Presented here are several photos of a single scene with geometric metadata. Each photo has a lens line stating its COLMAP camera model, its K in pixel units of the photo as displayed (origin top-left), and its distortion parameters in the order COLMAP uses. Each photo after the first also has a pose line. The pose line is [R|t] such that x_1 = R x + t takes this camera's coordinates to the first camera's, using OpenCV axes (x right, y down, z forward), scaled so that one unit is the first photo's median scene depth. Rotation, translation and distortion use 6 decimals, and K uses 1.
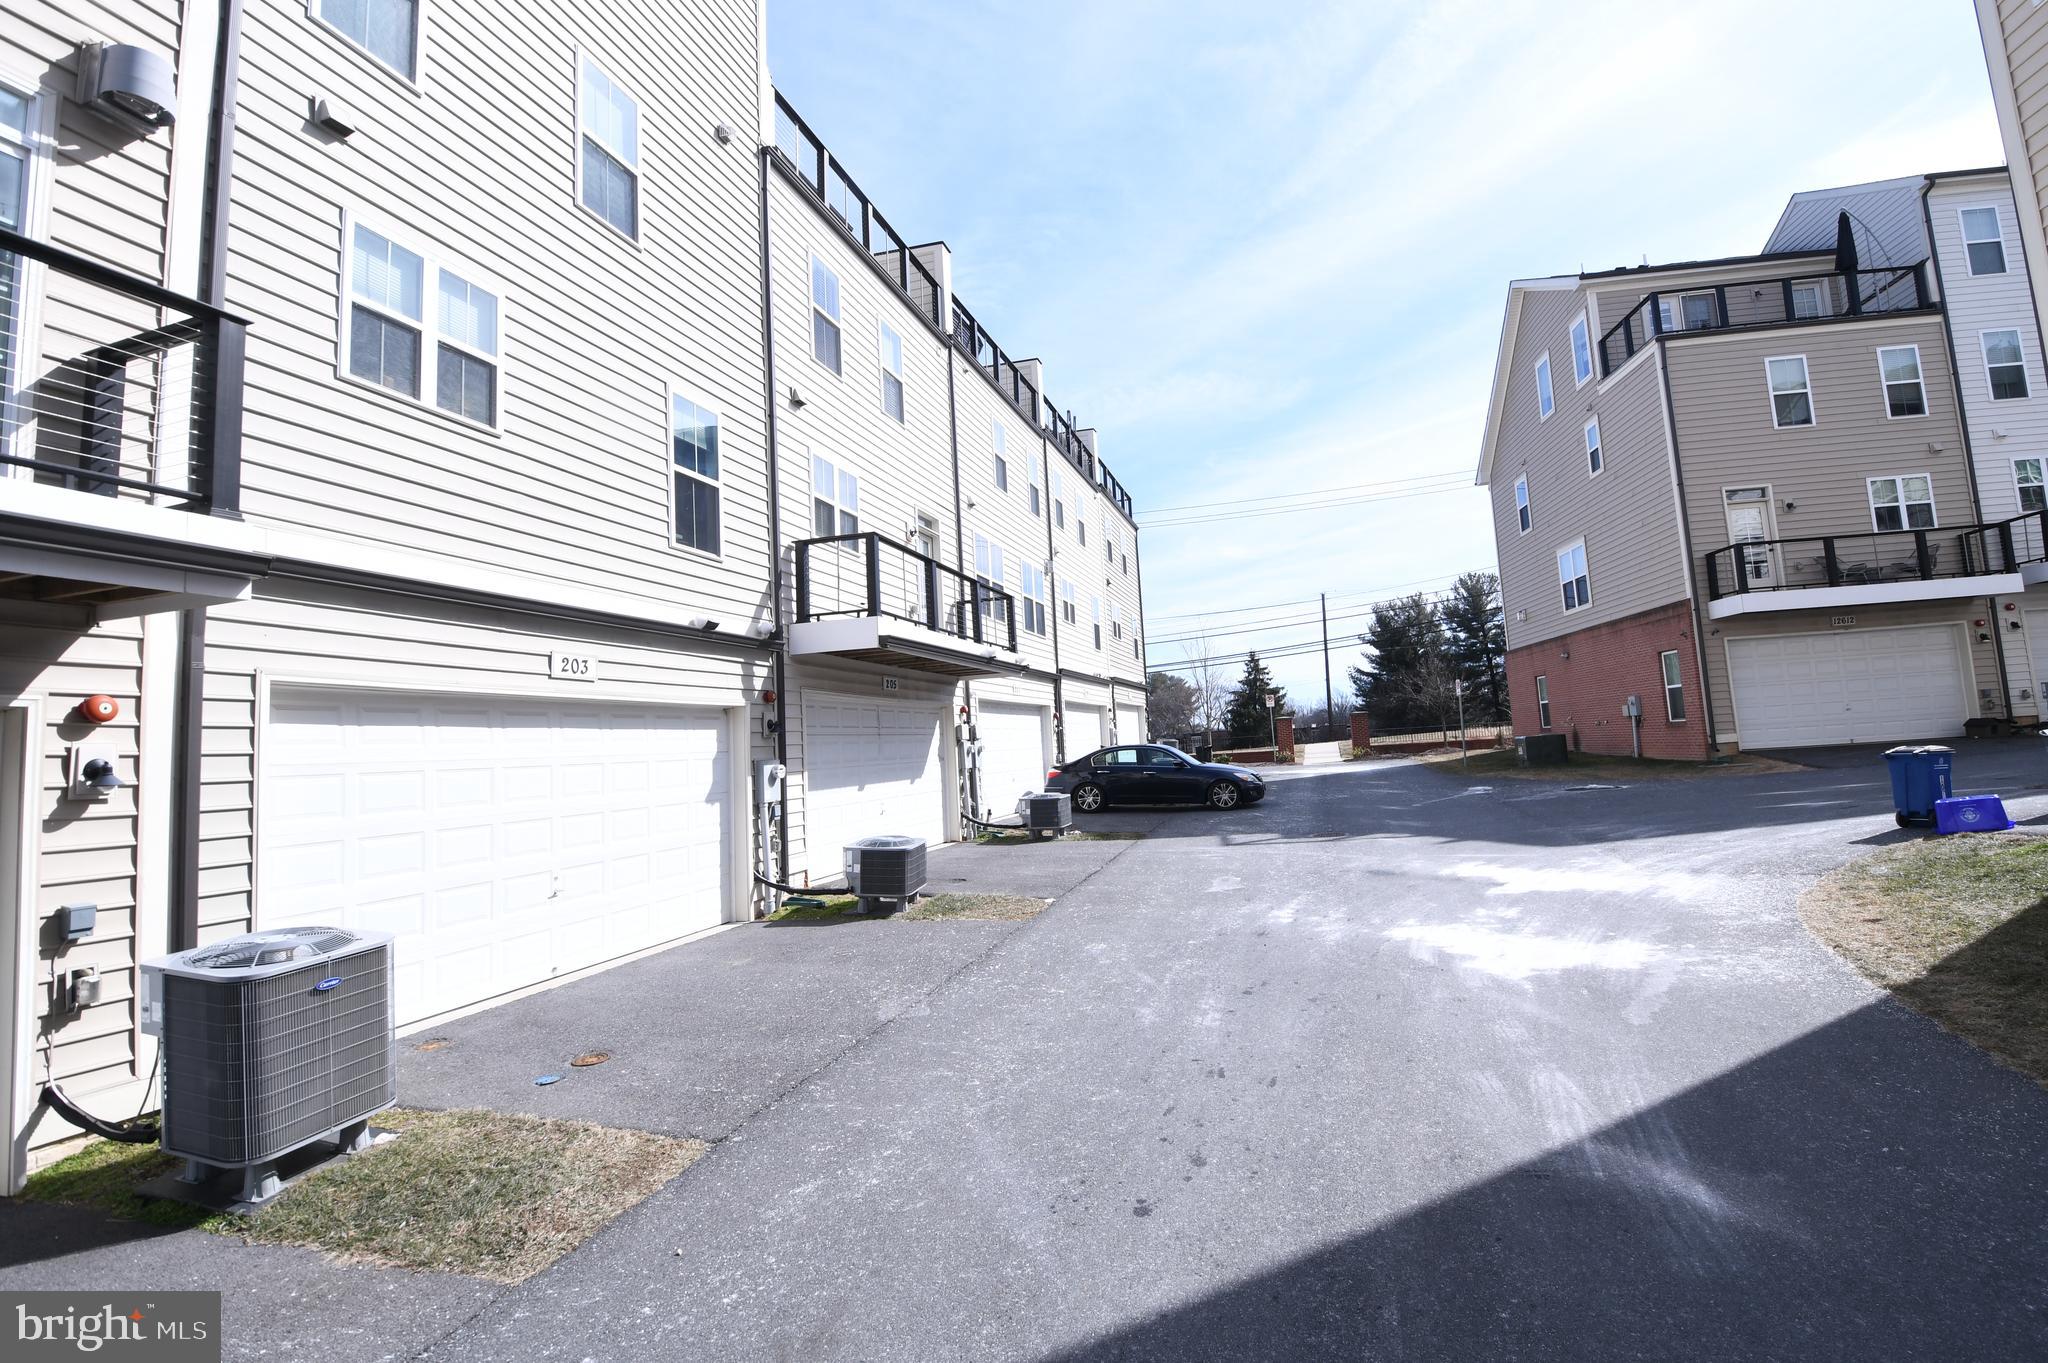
lens RADIAL K [[883.3, 0, 1032.5], [0, 883.3, 654.4], [0, 0, 1]] dist [-0.001704, -0.000715]
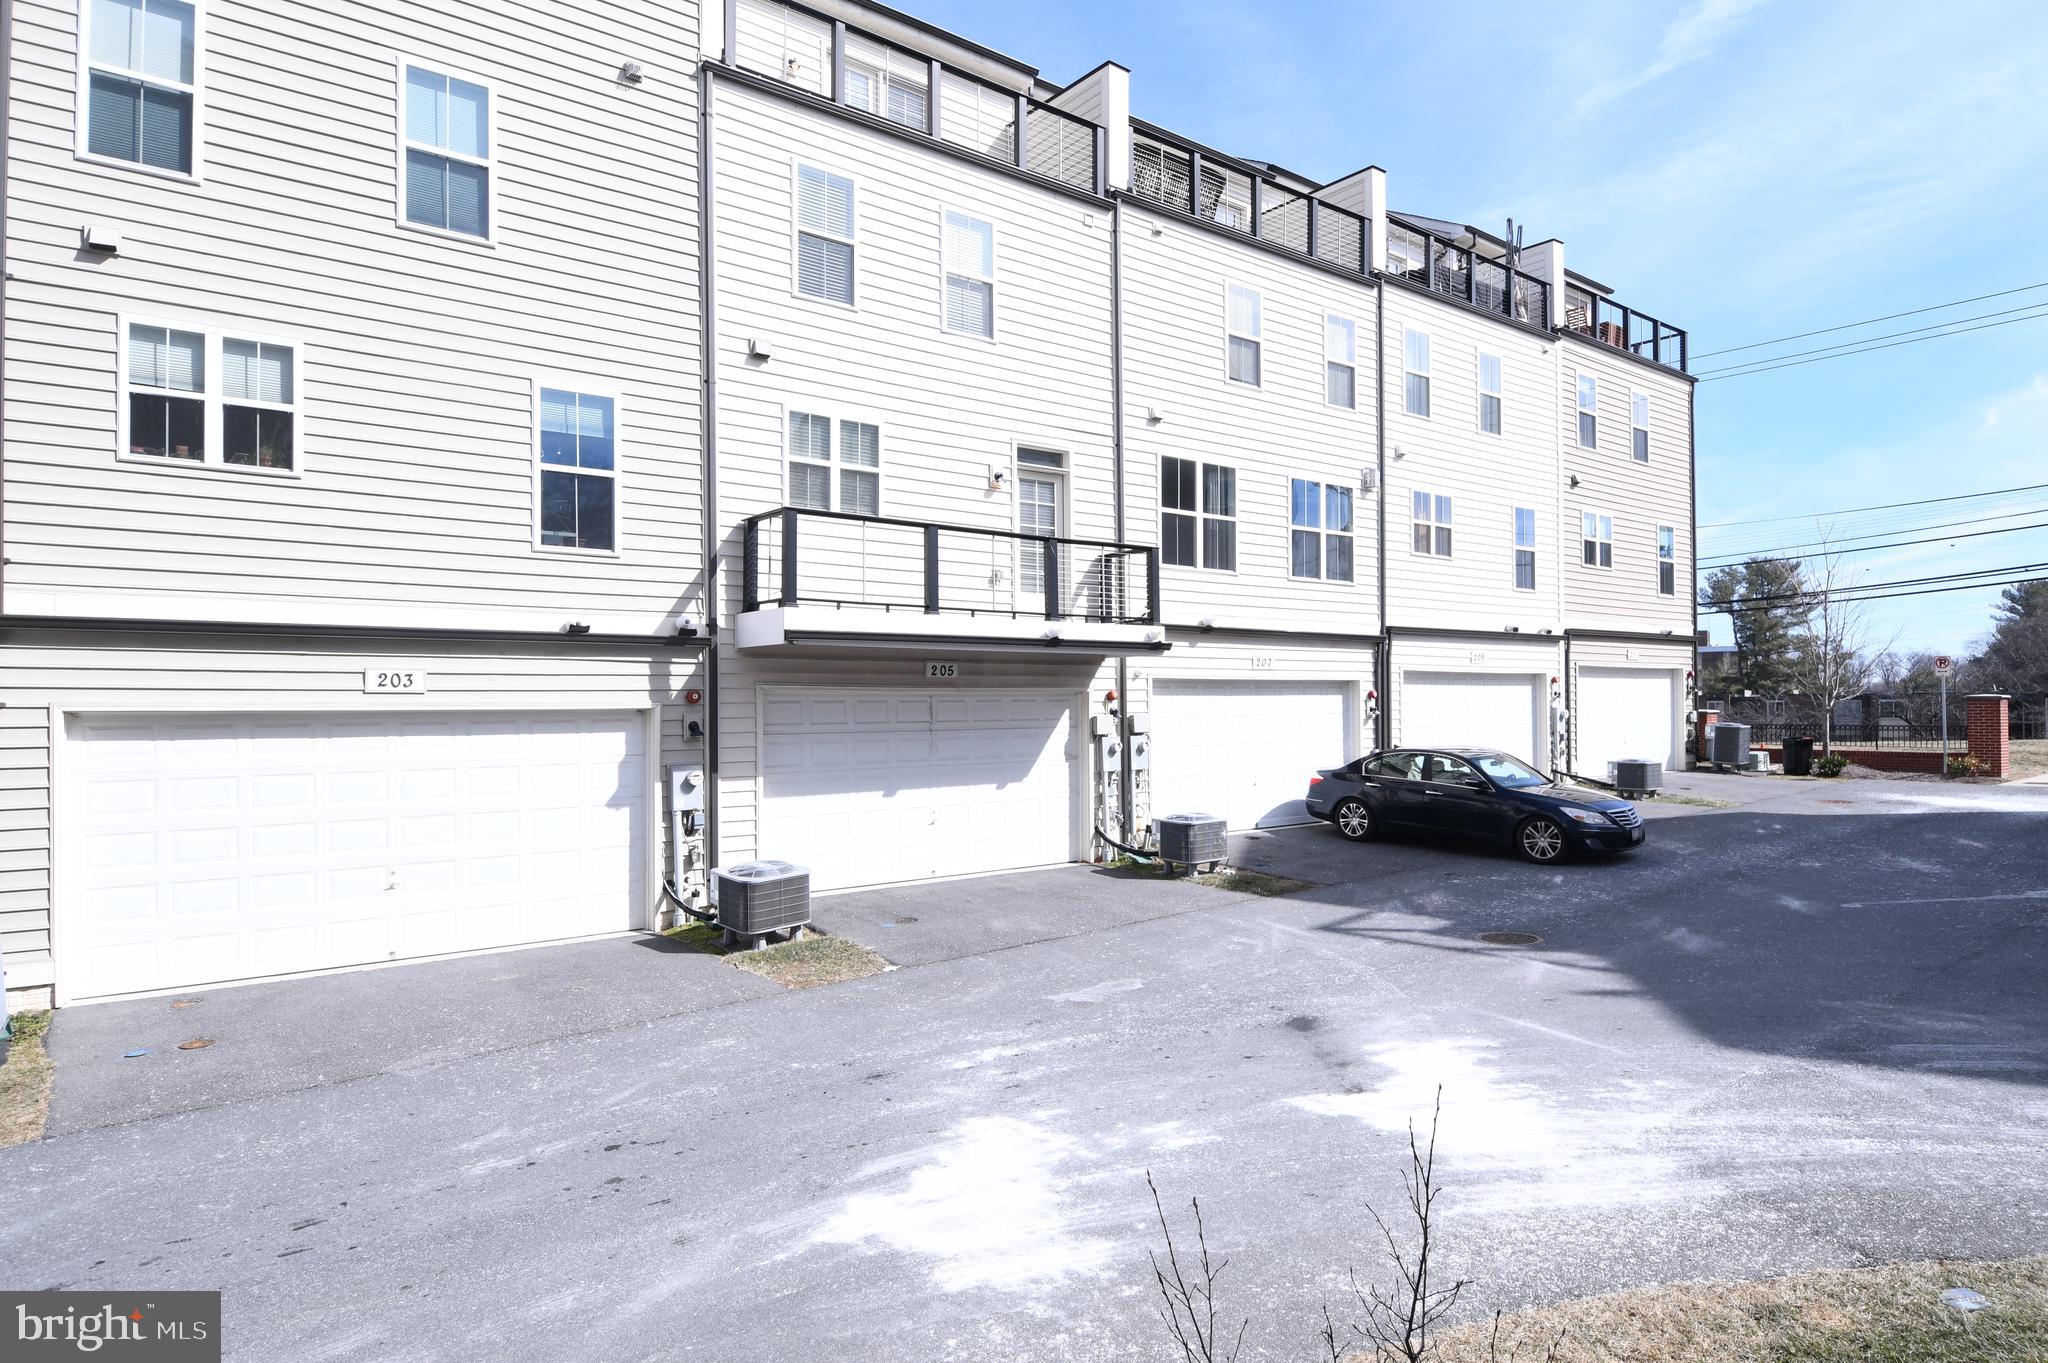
lens RADIAL K [[1102.0, 0, 1024.0], [0, 1102.0, 681.5], [0, 0, 1]] dist [0.024802, -0.024883]
pose [[0.806169, 0.031821, -0.590829, 0.685388], [0.029876, 0.995090, 0.094359, -0.068743], [0.590931, -0.093721, 0.801260, 0.288328]]
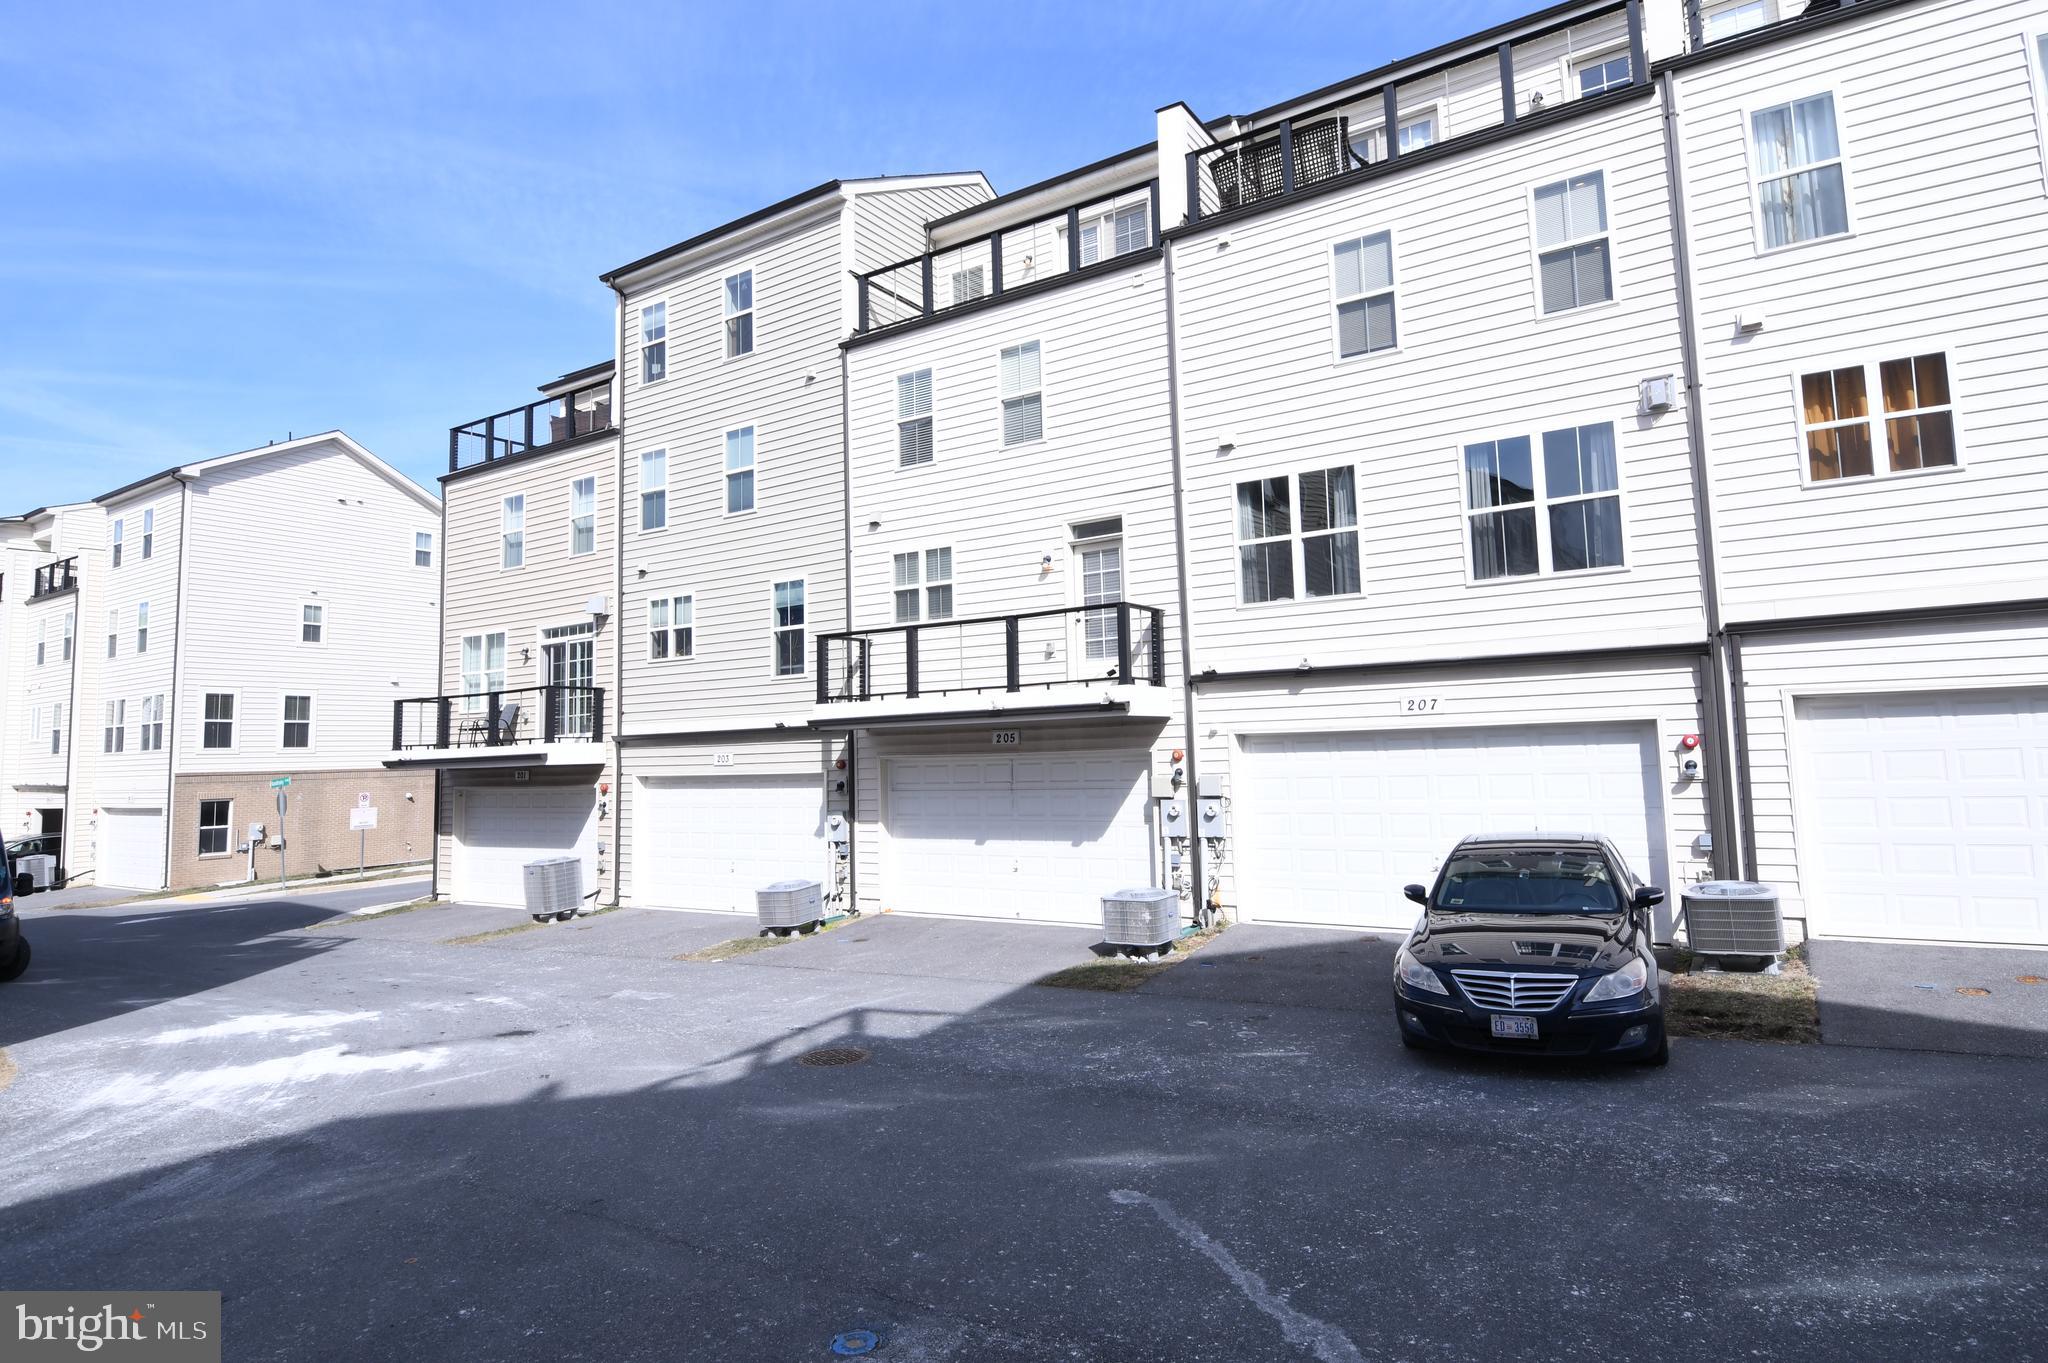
lens RADIAL K [[1102.0, 0, 1024.0], [0, 1102.0, 681.5], [0, 0, 1]] dist [0.024802, -0.024883]
pose [[-0.257790, -0.039212, -0.965405, 1.326224], [0.125574, 0.989342, -0.073716, 0.084685], [0.958006, -0.140233, -0.250119, 1.772619]]
